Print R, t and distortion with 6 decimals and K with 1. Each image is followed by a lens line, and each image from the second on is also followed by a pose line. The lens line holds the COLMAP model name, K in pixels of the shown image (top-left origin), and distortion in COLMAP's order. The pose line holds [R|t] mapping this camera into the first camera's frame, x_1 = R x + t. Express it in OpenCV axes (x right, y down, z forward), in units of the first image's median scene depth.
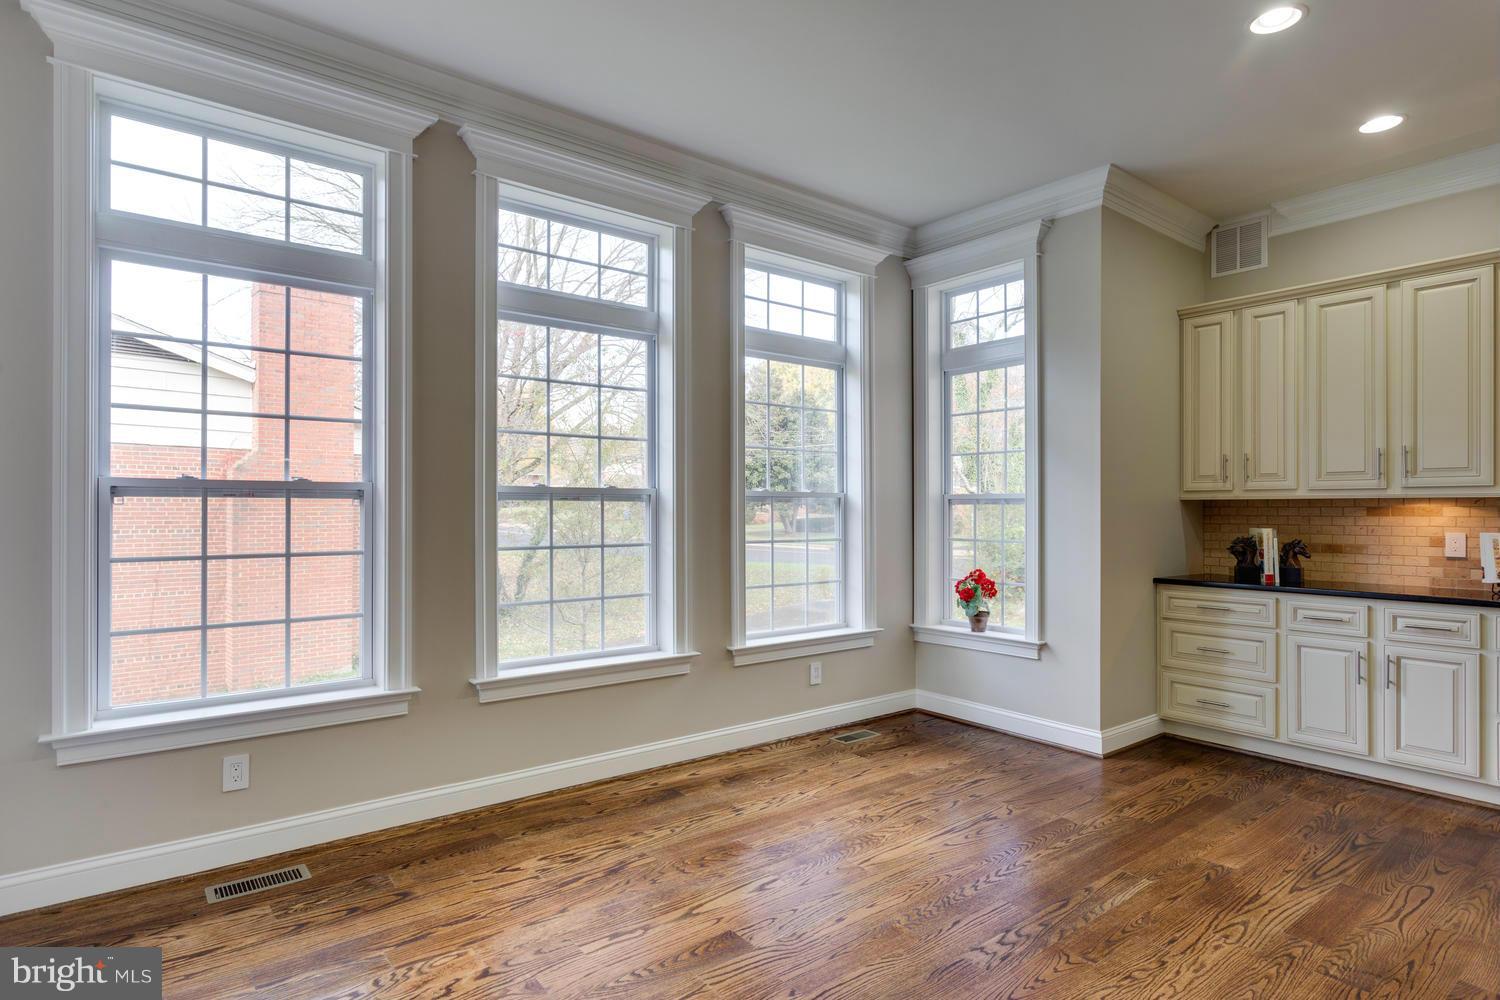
lens RADIAL K [[776.8, 0, 713.7], [0, 776.8, 504.6], [0, 0, 1]] dist [0.003337, -0.000714]
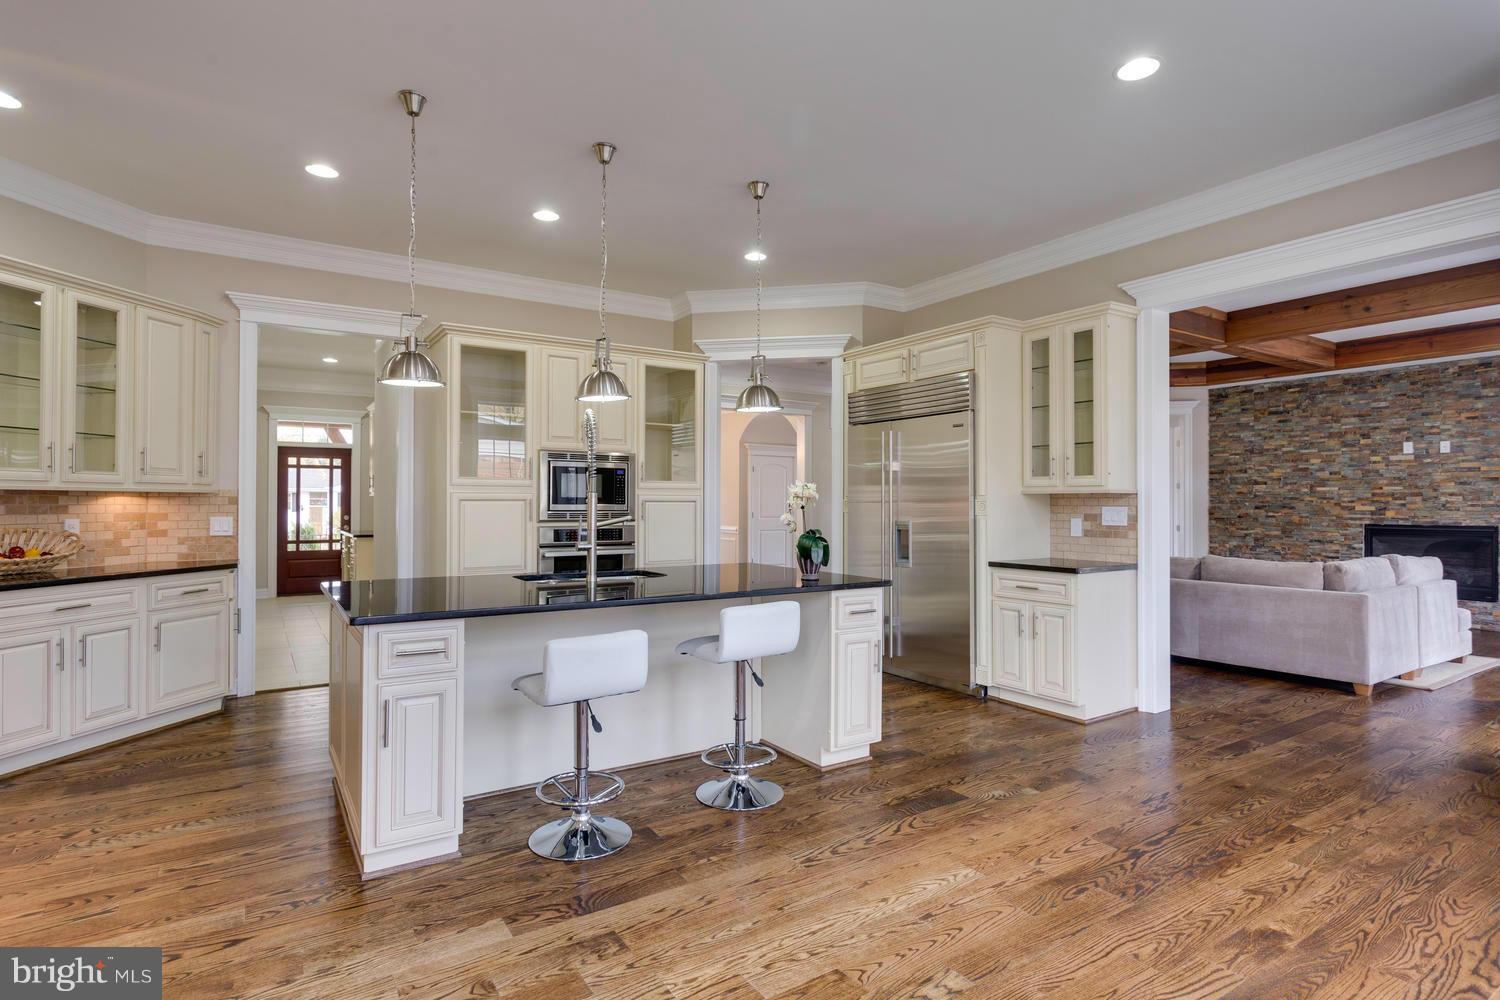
lens RADIAL K [[776.8, 0, 763.9], [0, 776.8, 495.2], [0, 0, 1]] dist [0.003337, -0.000714]
pose [[-0.999759, -0.005415, 0.021276, 0.324114], [-0.005799, 0.999821, -0.018021, 0.008943], [-0.021174, -0.018140, -0.999611, 1.141445]]
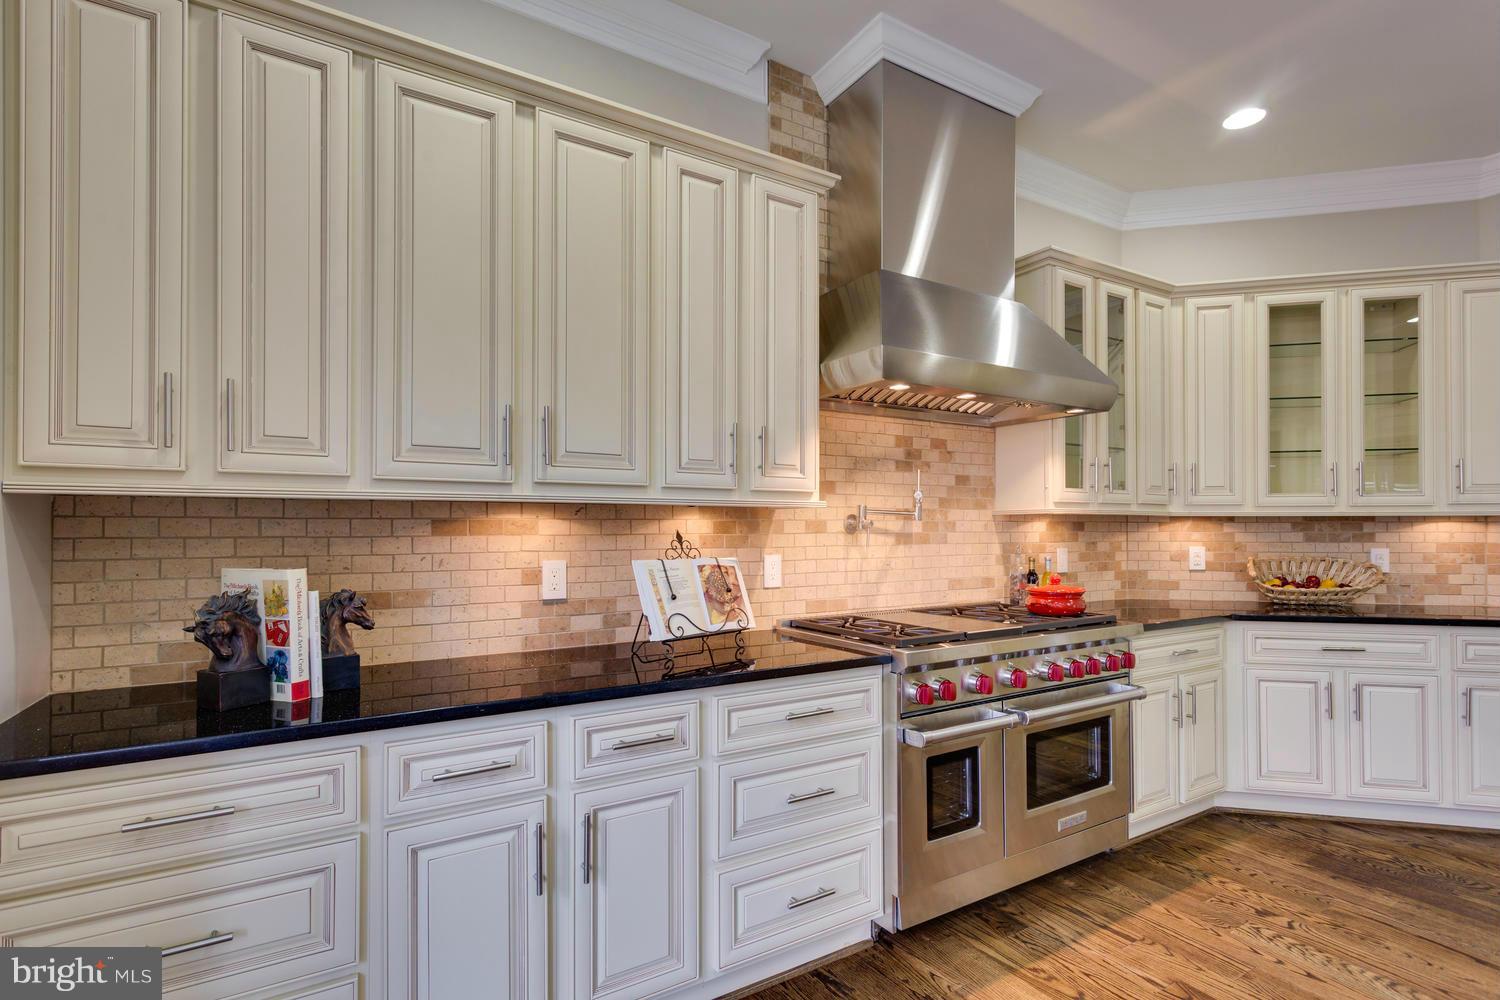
lens RADIAL K [[718.3, 0, 753.8], [0, 718.3, 522.7], [0, 0, 1]] dist [0.004666, -0.000301]
pose [[0.065696, 0.003985, 0.997832, 0.377126], [-0.008196, 0.999960, -0.003454, 0.006081], [-0.997806, -0.007951, 0.065726, 0.790867]]
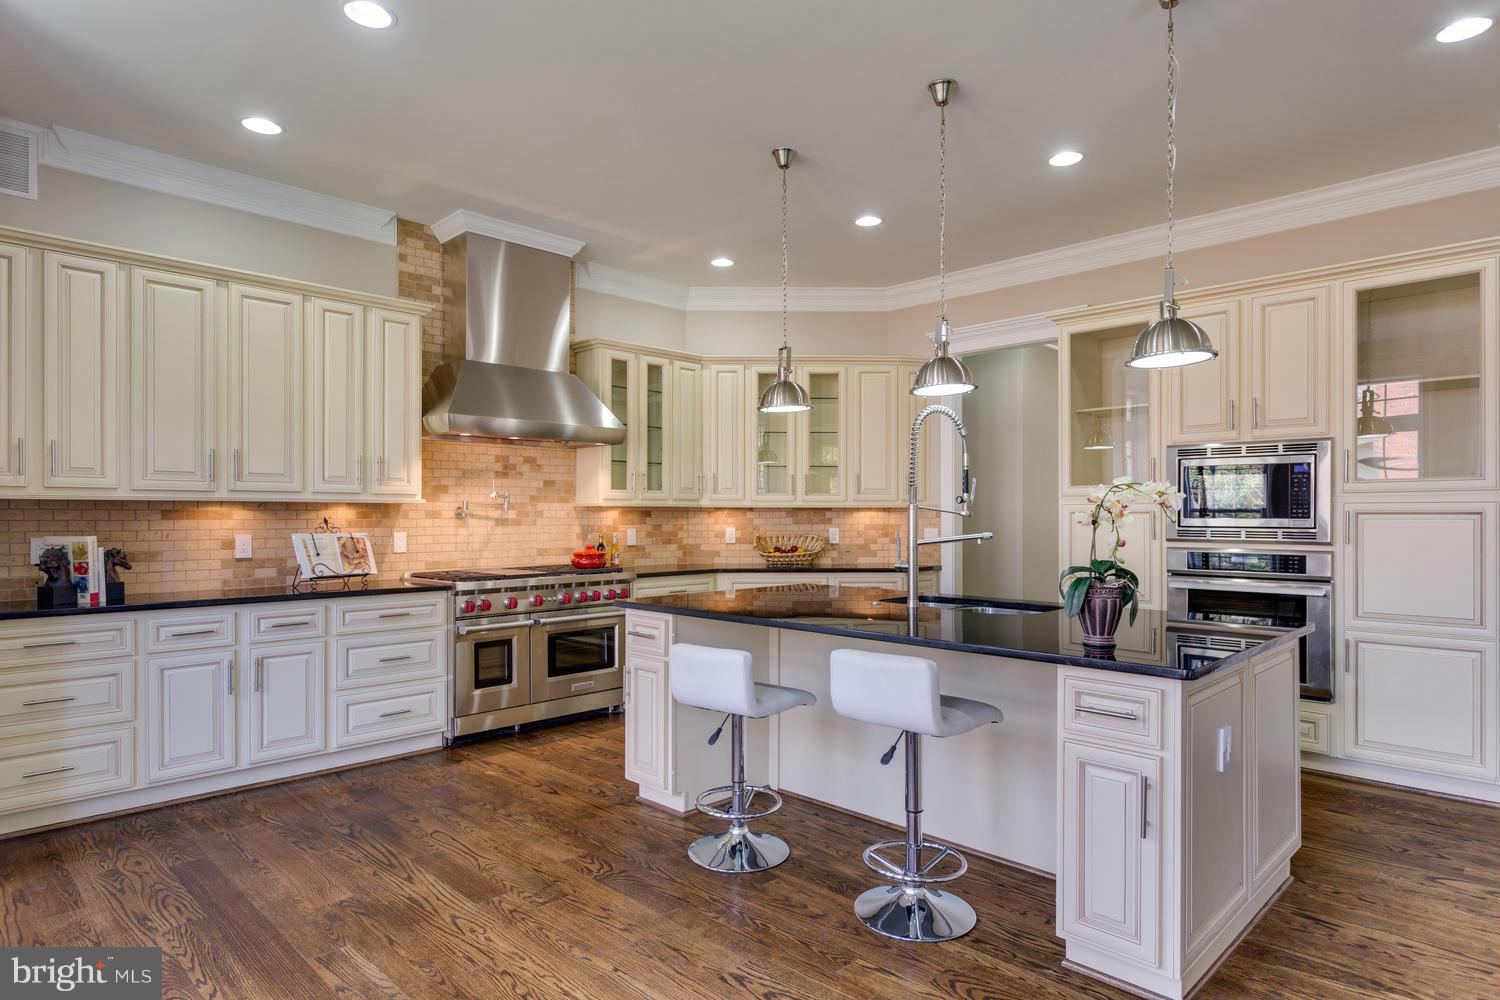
lens RADIAL K [[882.5, 0, 766.6], [0, 882.5, 512.4], [0, 0, 1]] dist [0.019632, -0.003062]
pose [[-0.164576, -0.000406, 0.986364, -0.339608], [-0.008592, 0.999963, -0.001022, 0.001072], [-0.986327, -0.008643, -0.164573, 0.496072]]
